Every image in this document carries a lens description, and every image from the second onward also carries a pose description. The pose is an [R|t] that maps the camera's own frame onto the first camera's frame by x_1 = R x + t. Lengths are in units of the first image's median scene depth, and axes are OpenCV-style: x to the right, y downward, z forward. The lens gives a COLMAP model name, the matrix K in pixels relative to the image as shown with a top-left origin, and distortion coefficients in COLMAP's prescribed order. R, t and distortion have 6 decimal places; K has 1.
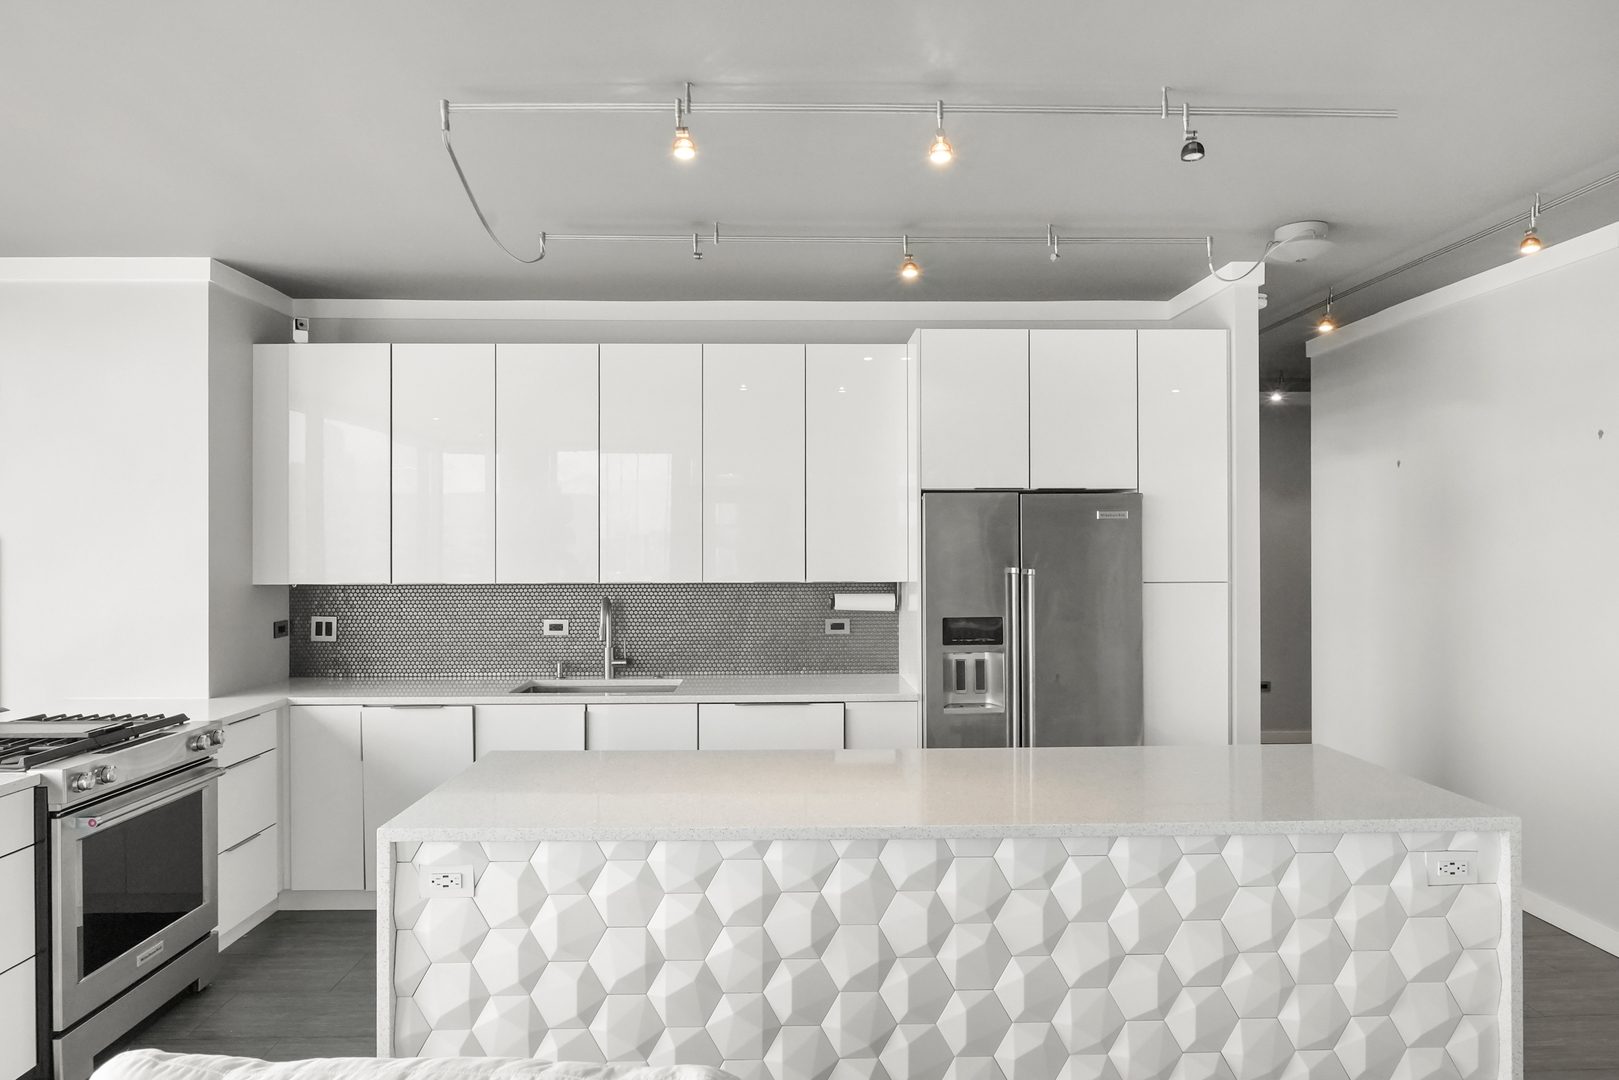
lens RADIAL K [[968.8, 0, 799.3], [0, 968.8, 542.6], [0, 0, 1]] dist [-0.005971, -0.003281]
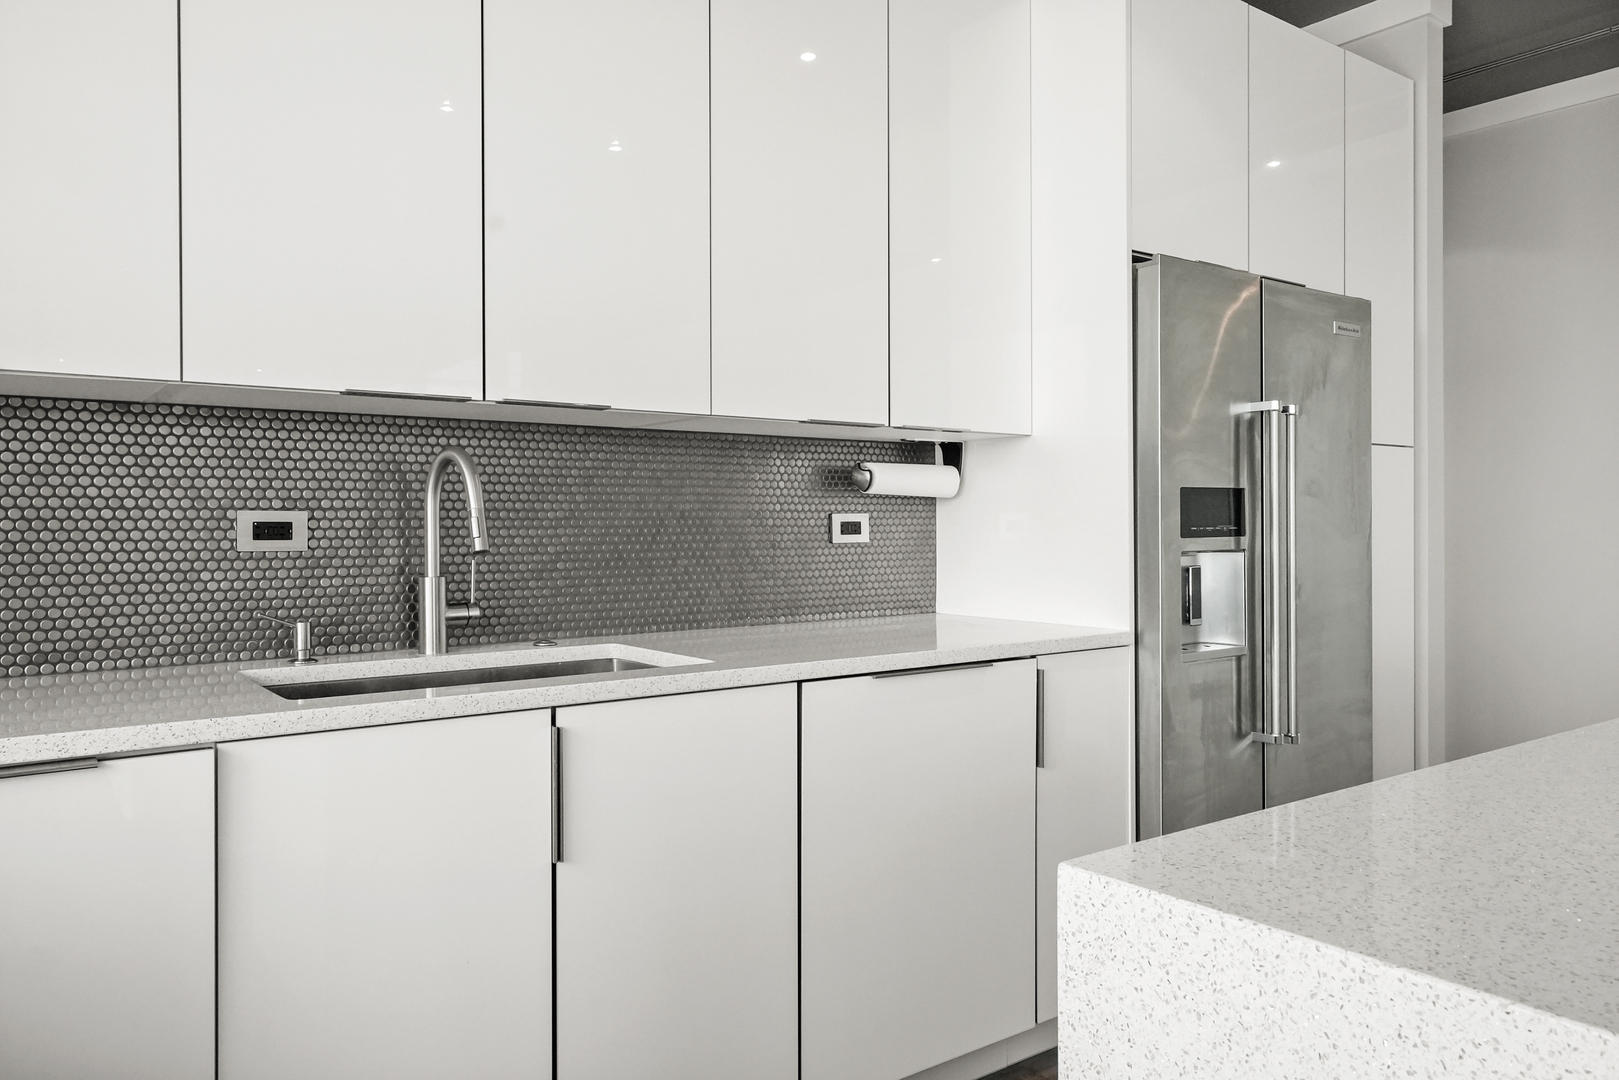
lens RADIAL K [[1148.9, 0, 811.8], [0, 1148.9, 520.0], [0, 0, 1]] dist [0.015504, 0.002448]
pose [[0.814863, 0.001730, 0.579652, -0.390087], [-0.002604, 0.999996, 0.000677, 0.094405], [-0.579648, -0.002061, 0.814864, 0.584302]]
